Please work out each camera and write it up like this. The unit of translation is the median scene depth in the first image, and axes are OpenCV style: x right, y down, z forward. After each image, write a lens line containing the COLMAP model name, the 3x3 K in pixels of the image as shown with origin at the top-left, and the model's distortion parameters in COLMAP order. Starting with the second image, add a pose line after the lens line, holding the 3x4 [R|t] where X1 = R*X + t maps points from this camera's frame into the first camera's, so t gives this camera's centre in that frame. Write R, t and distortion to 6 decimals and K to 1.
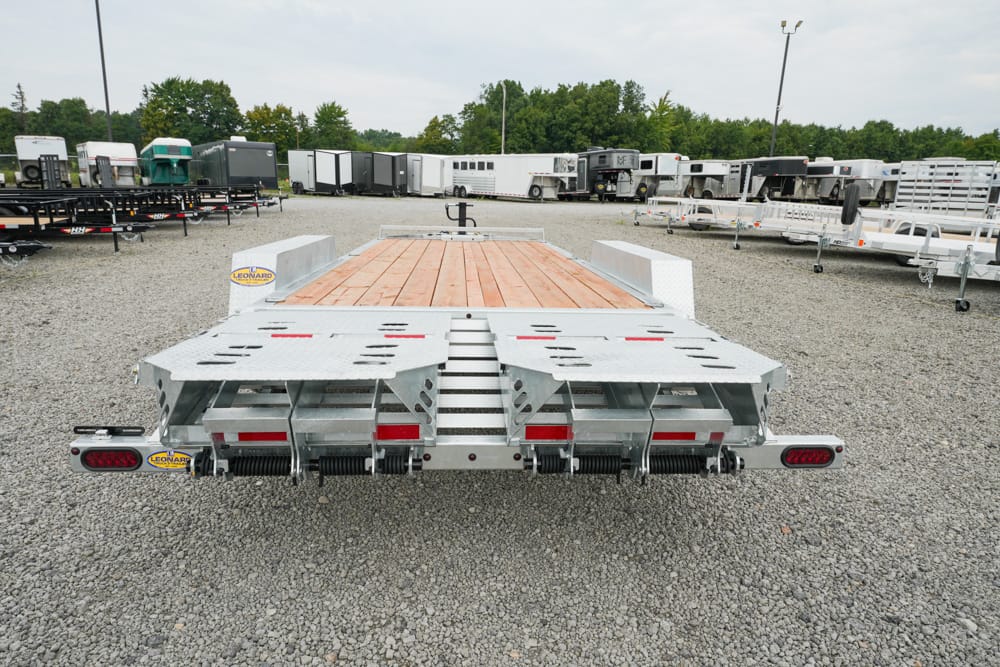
lens RADIAL K [[645.6, 0, 498.7], [0, 645.6, 333.2], [0, 0, 1]] dist [0.020080, 0.001710]
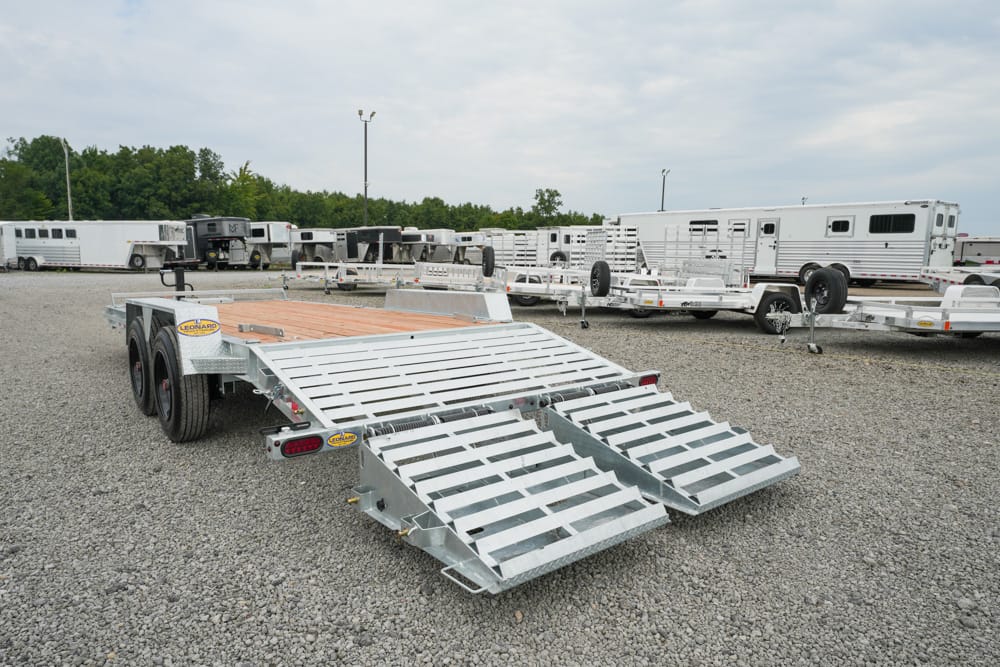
lens RADIAL K [[645.6, 0, 497.9], [0, 645.6, 333.0], [0, 0, 1]] dist [0.020080, 0.001710]
pose [[0.817786, -0.089984, 0.568445, -0.057011], [0.147177, 0.987557, -0.055404, 0.005653], [-0.556386, 0.128970, 0.820854, -0.019081]]
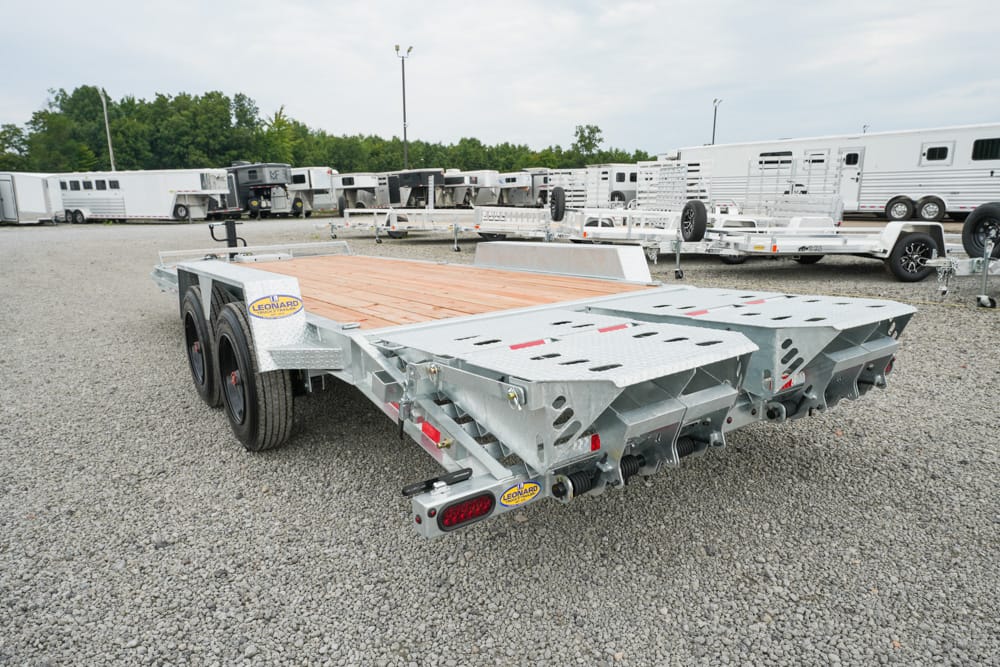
lens RADIAL K [[645.6, 0, 499.2], [0, 645.6, 334.4], [0, 0, 1]] dist [0.020080, 0.001710]
pose [[0.846801, -0.151067, 0.510006, -0.054352], [0.161130, 0.986624, 0.024708, -0.002586], [-0.506917, 0.061255, 0.859816, 0.014018]]
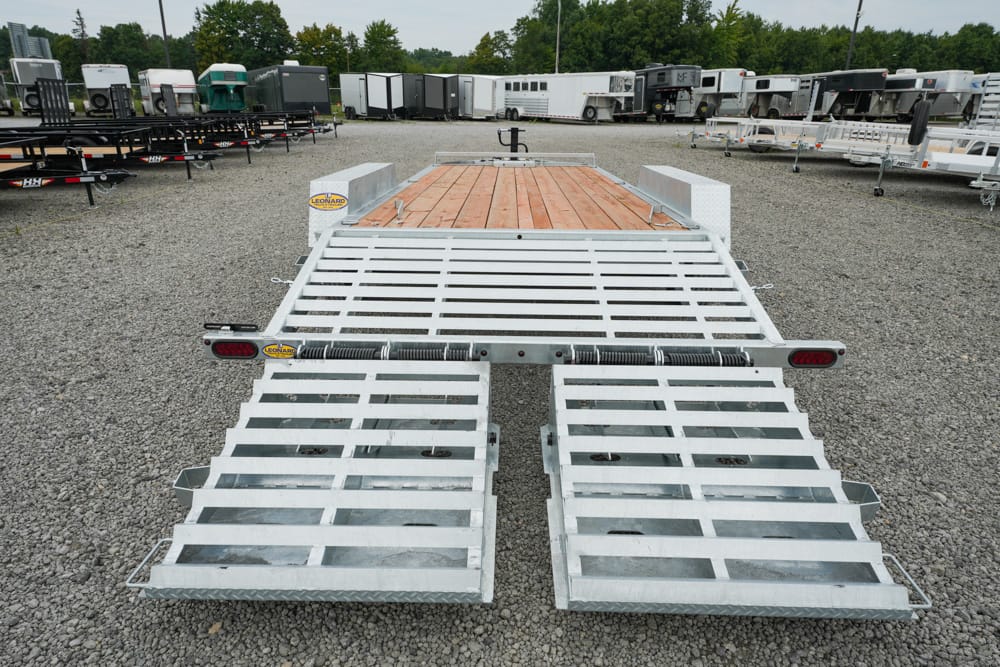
lens RADIAL K [[645.6, 0, 496.1], [0, 645.6, 334.0], [0, 0, 1]] dist [0.020080, 0.001710]
pose [[0.996566, 0.013176, -0.081752, 0.000581], [-0.003857, 0.993575, 0.113107, 0.001218], [0.082717, -0.112403, 0.990214, -0.011107]]
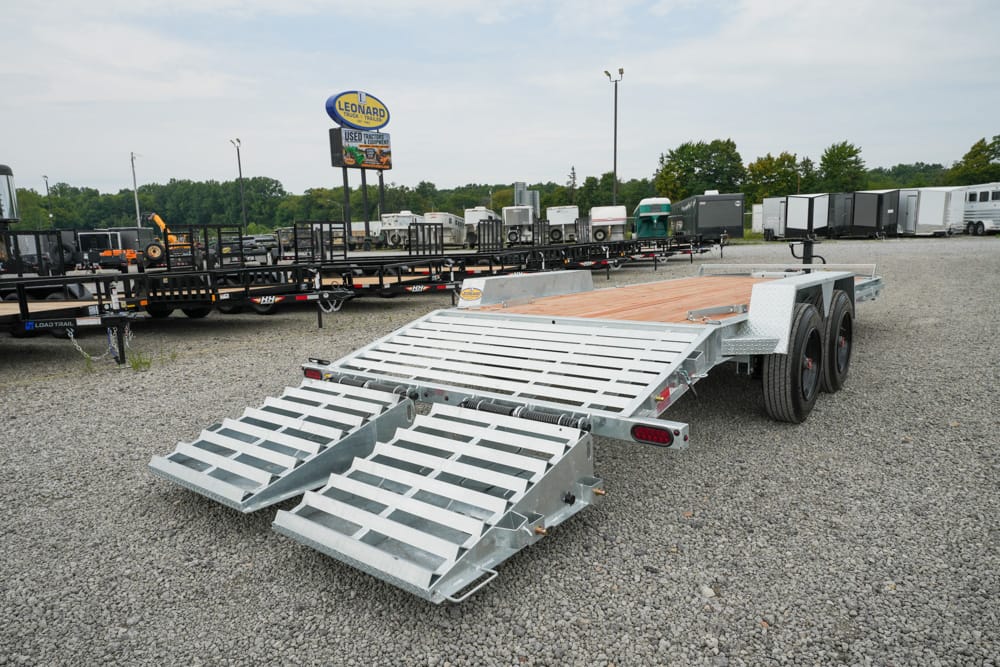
lens RADIAL K [[645.6, 0, 493.8], [0, 645.6, 333.3], [0, 0, 1]] dist [0.020080, 0.001710]
pose [[0.735739, 0.052291, -0.675244, 0.064562], [-0.102351, 0.994149, -0.034534, 0.004645], [0.669487, 0.094520, 0.736786, -0.005323]]
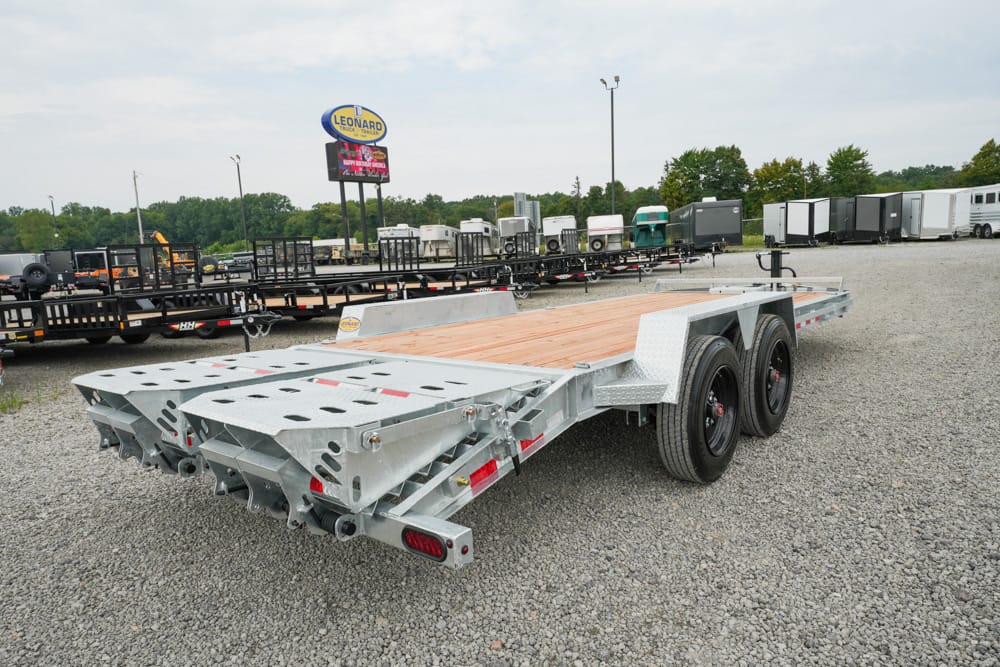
lens RADIAL K [[645.6, 0, 495.1], [0, 645.6, 334.7], [0, 0, 1]] dist [0.020080, 0.001710]
pose [[0.726302, 0.030307, -0.686708, 0.068377], [-0.086332, 0.995139, -0.047390, -0.003042], [0.681933, 0.093704, 0.725387, 0.025934]]
